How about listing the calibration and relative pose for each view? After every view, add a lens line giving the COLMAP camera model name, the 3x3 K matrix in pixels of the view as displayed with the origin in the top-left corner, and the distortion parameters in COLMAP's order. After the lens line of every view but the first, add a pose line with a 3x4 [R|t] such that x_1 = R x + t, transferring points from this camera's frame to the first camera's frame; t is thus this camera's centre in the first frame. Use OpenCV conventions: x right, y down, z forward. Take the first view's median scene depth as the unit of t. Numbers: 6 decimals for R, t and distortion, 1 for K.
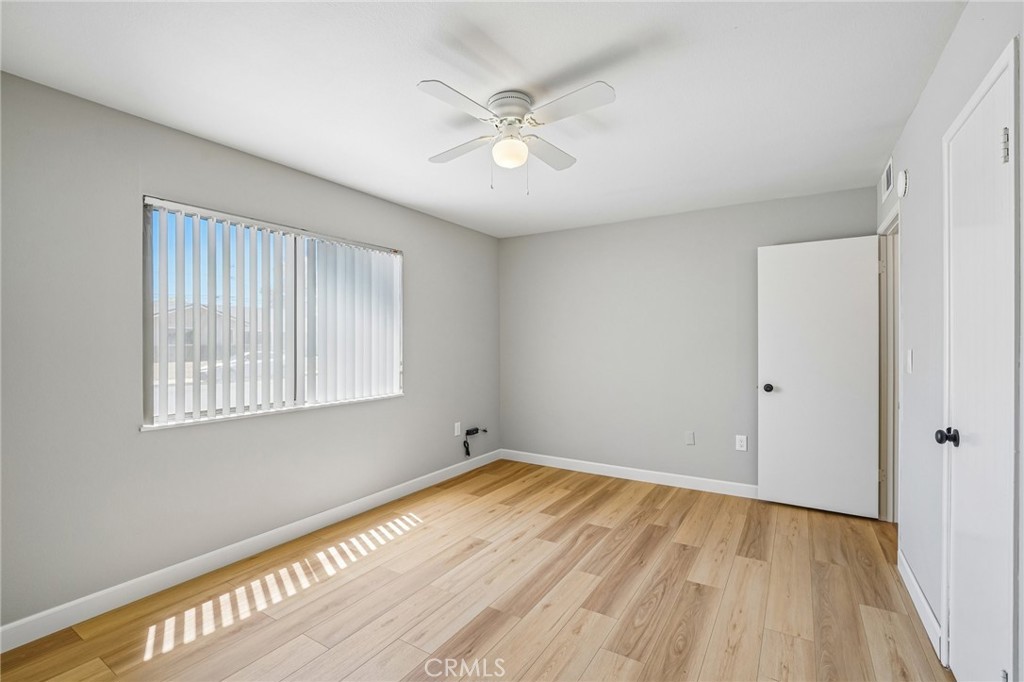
lens RADIAL K [[450.5, 0, 512.1], [0, 450.5, 343.0], [0, 0, 1]] dist [-0.021507, 0.007554]
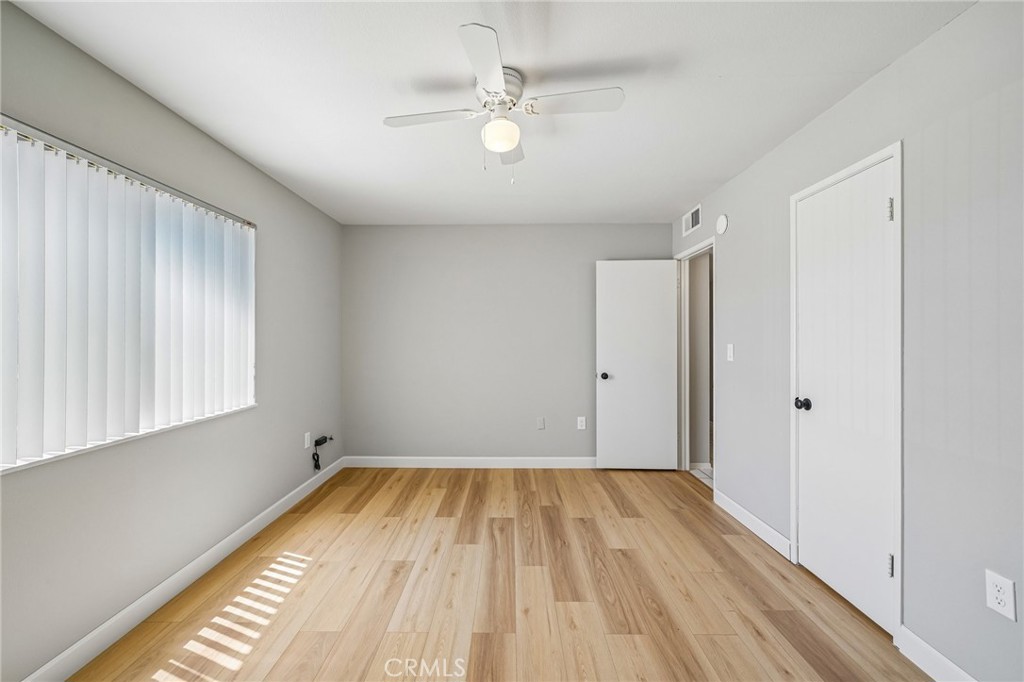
lens RADIAL K [[424.2, 0, 497.7], [0, 424.2, 337.8], [0, 0, 1]] dist [0.001555, 0.000094]
pose [[0.861531, 0.001325, 0.507704, -0.333956], [0.001220, 0.999988, -0.004681, 0.000589], [-0.507704, 0.004652, 0.861519, 0.179137]]
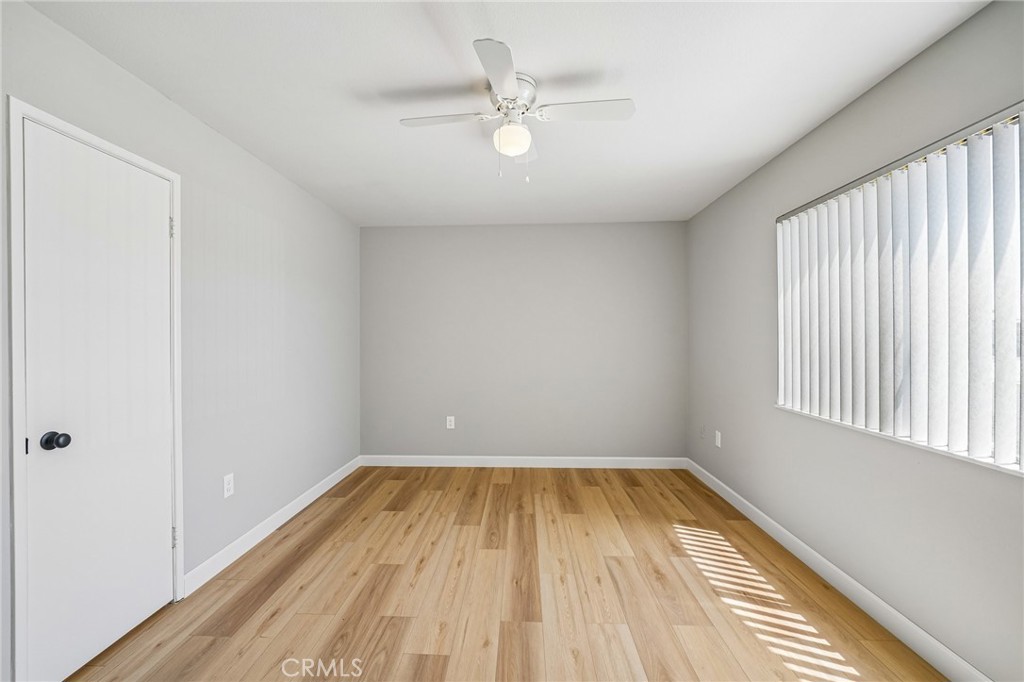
lens RADIAL K [[424.2, 0, 497.7], [0, 424.2, 337.8], [0, 0, 1]] dist [0.001555, 0.000094]
pose [[-0.875141, 0.005835, -0.483833, 0.340885], [0.004403, 0.999982, 0.004095, -0.005199], [0.483848, 0.001454, -0.875151, 1.303482]]
